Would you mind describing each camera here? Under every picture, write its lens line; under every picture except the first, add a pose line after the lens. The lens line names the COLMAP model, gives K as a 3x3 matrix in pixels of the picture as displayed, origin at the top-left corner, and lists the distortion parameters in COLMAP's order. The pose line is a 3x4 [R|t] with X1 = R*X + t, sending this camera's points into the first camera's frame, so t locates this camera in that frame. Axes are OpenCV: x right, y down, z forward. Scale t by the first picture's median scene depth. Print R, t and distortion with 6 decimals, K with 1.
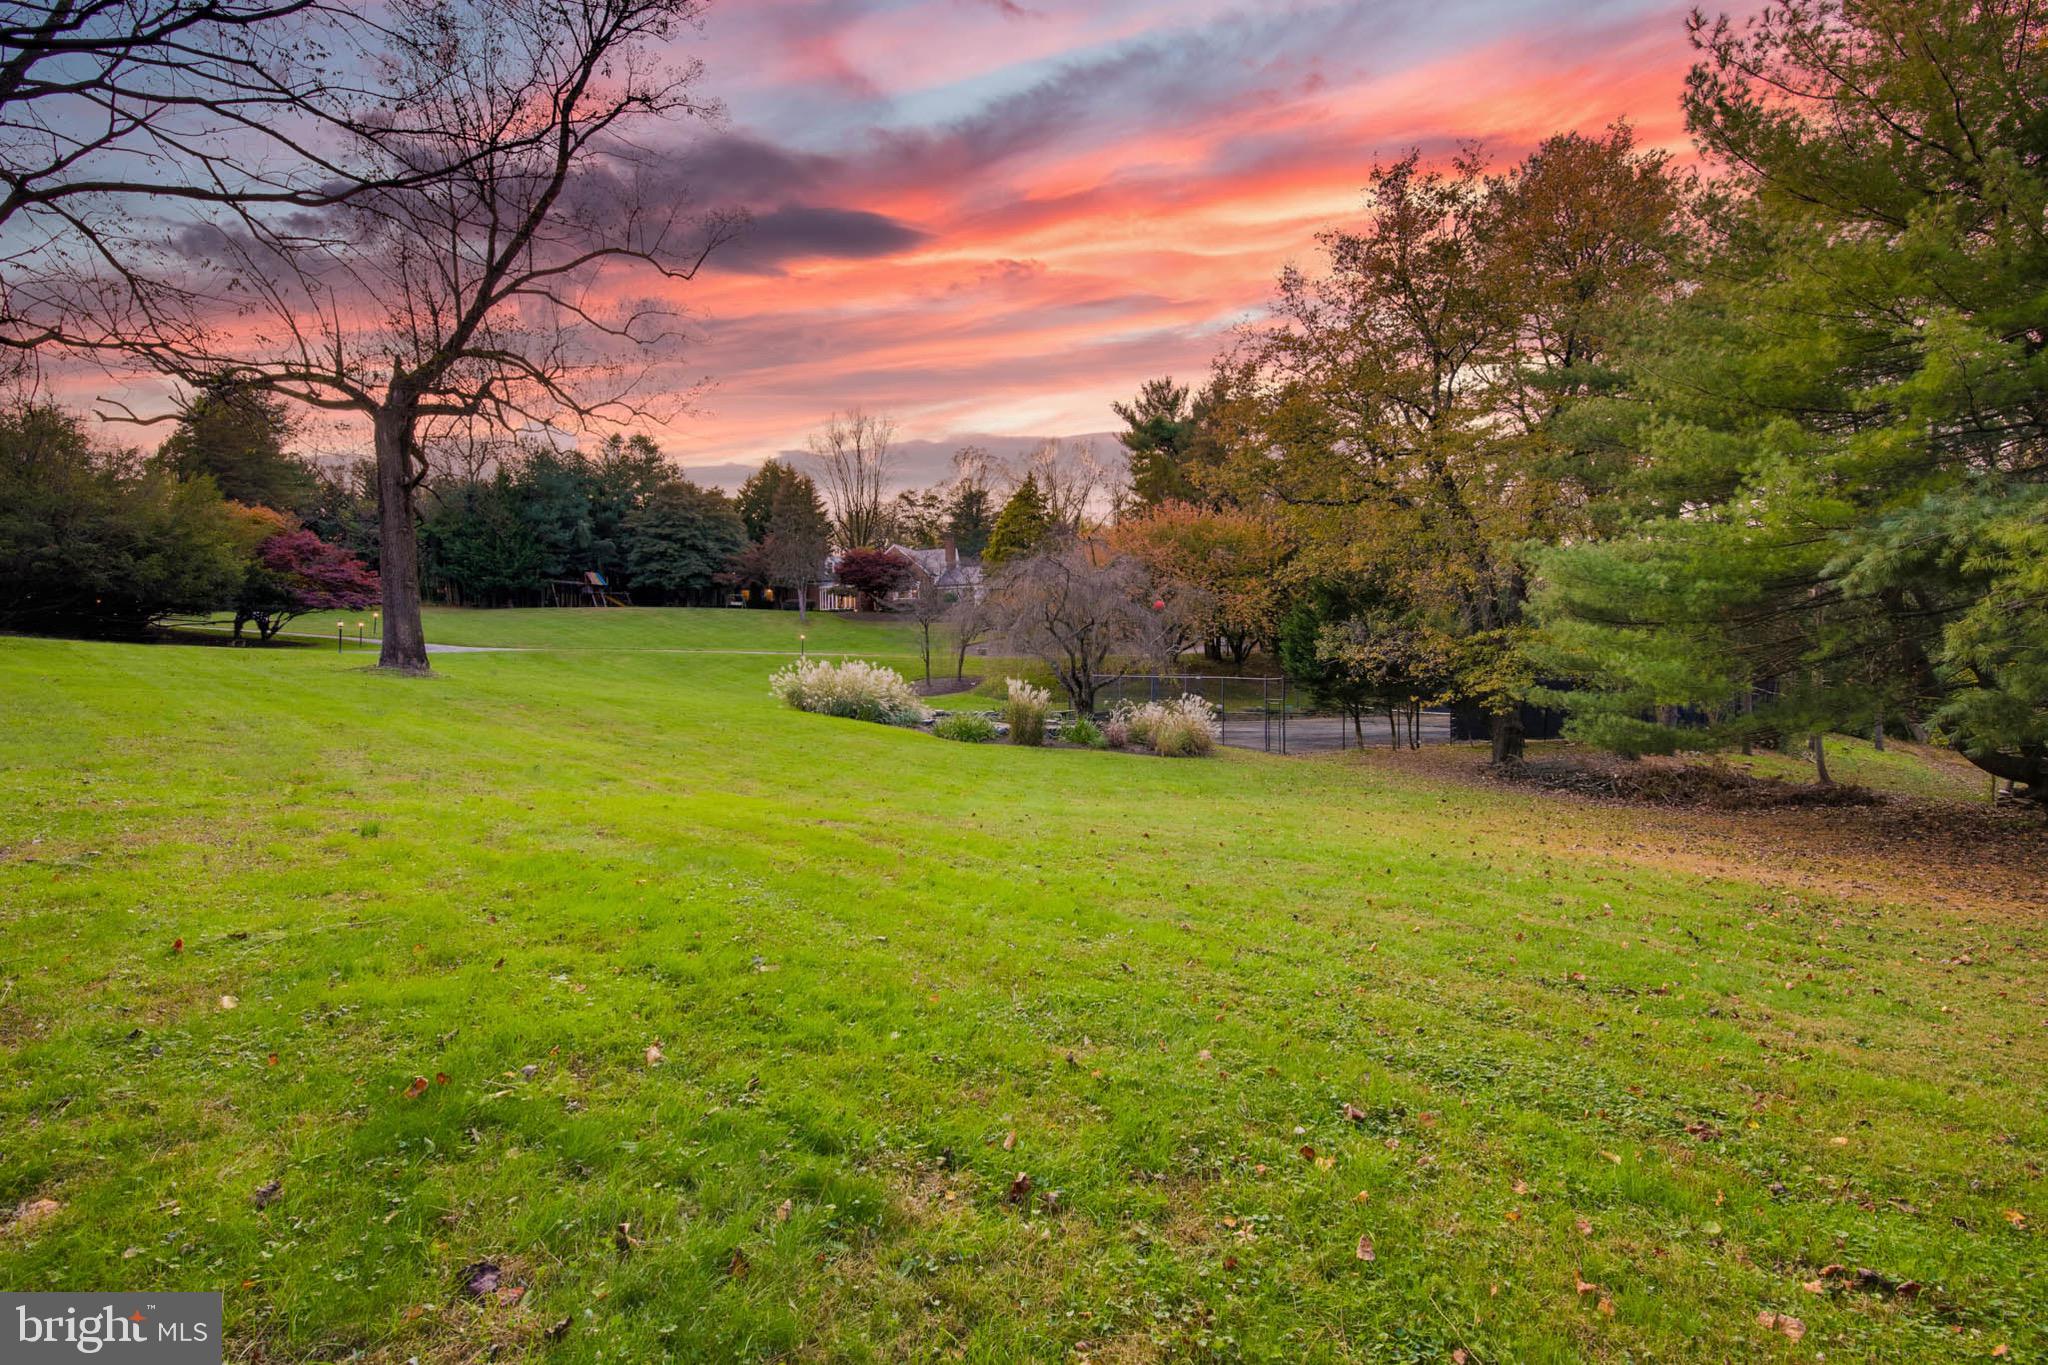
lens RADIAL K [[883.5, 0, 1021.6], [0, 883.5, 677.7], [0, 0, 1]] dist [-0.005043, -0.008054]
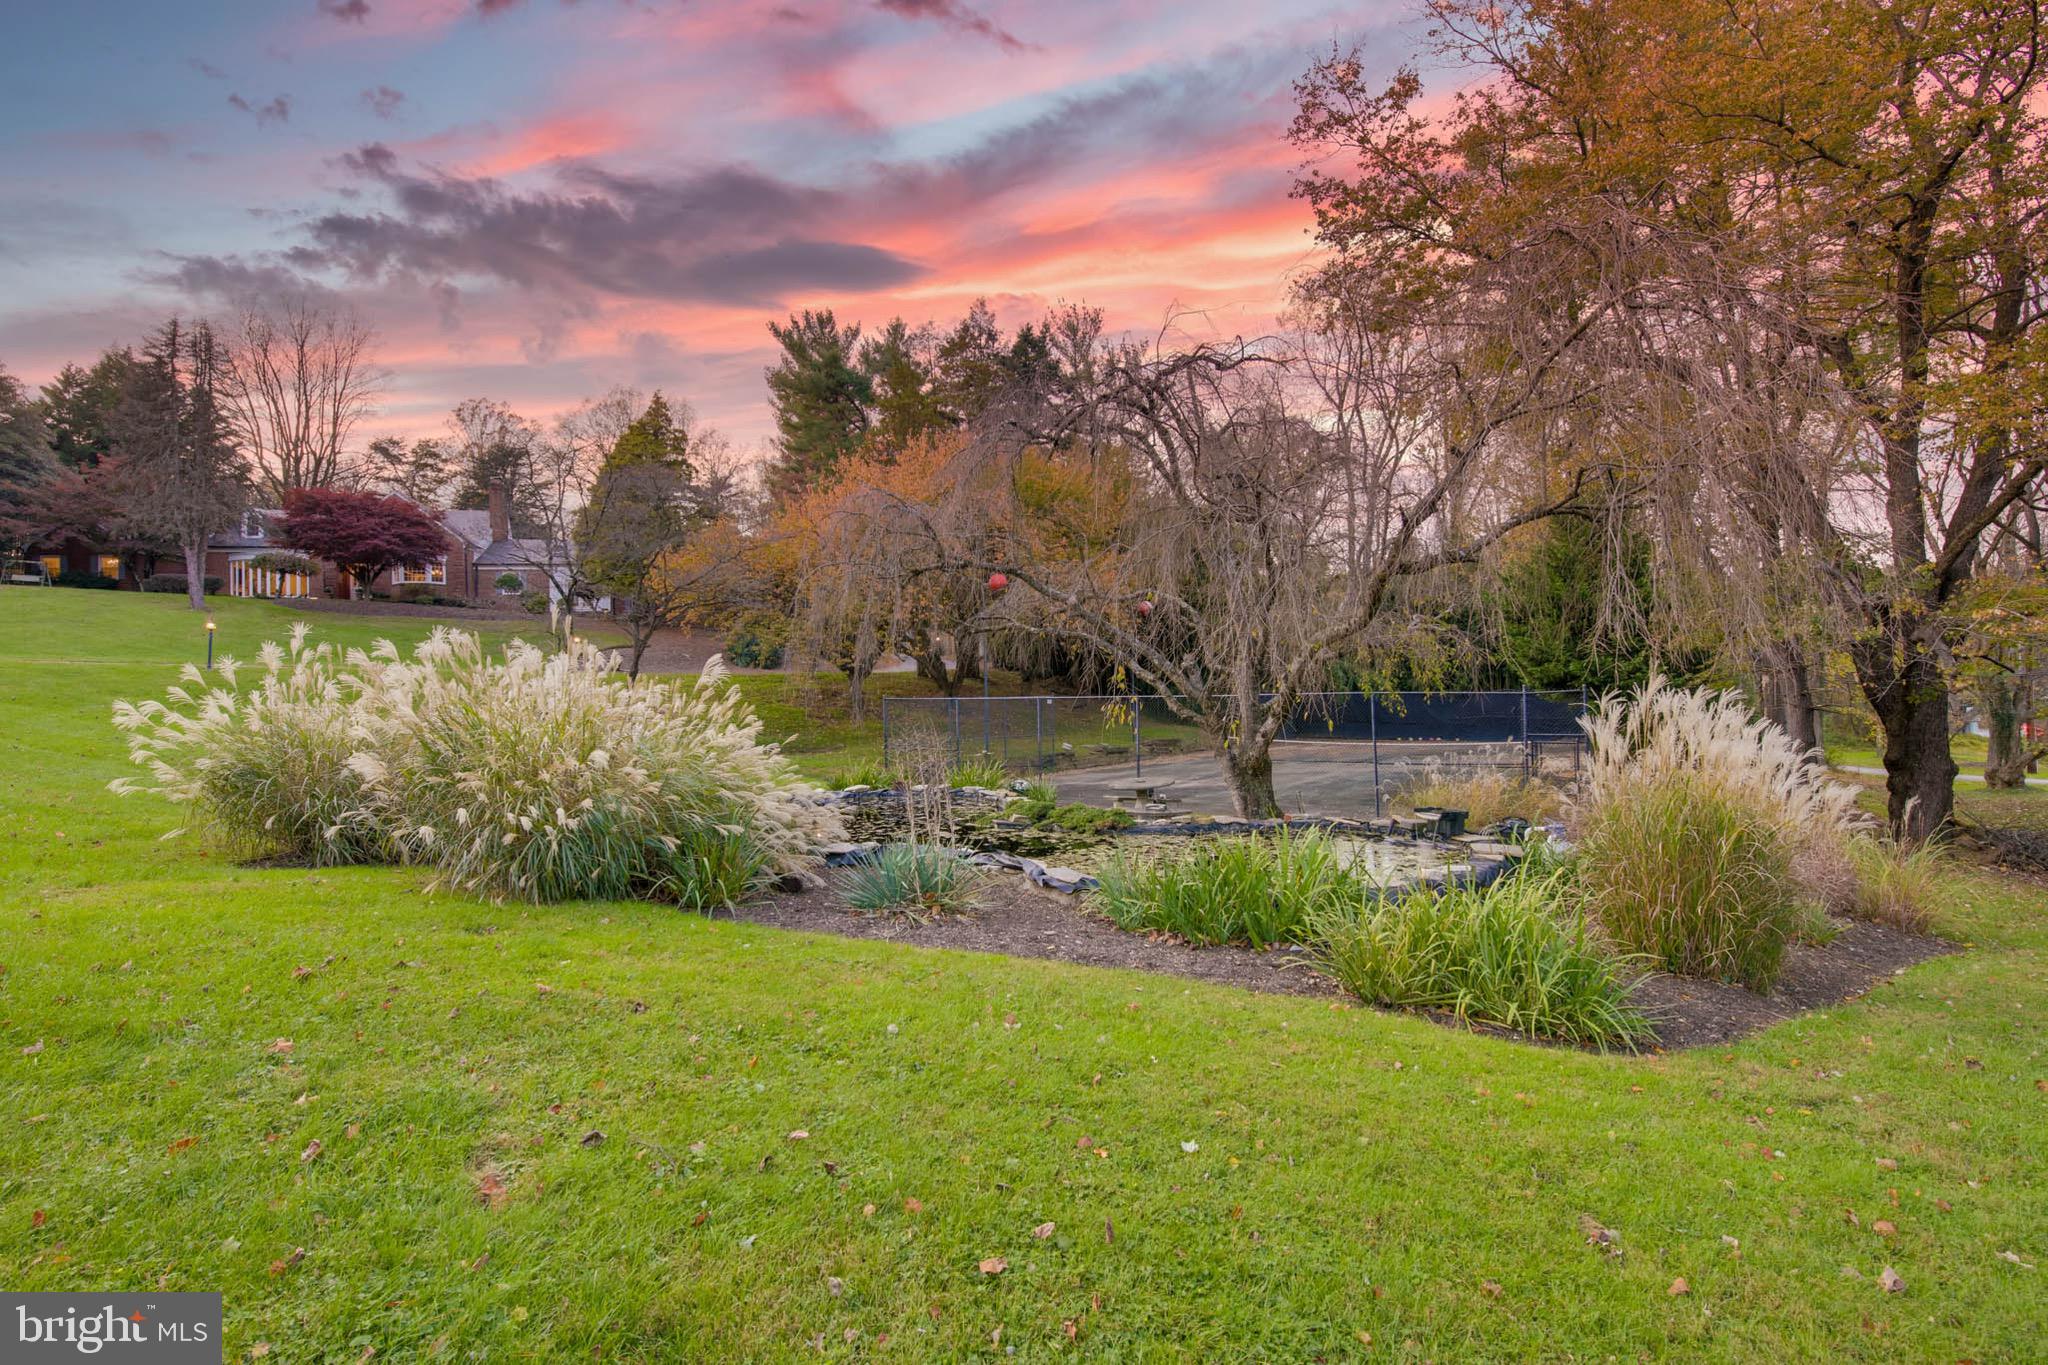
lens RADIAL K [[883.5, 0, 1021.6], [0, 883.5, 677.7], [0, 0, 1]] dist [-0.005043, -0.008054]
pose [[0.862117, -0.003659, 0.506696, -0.079136], [0.020816, 0.999385, -0.028201, 0.000674], [-0.506281, 0.034860, 0.861664, 0.276261]]
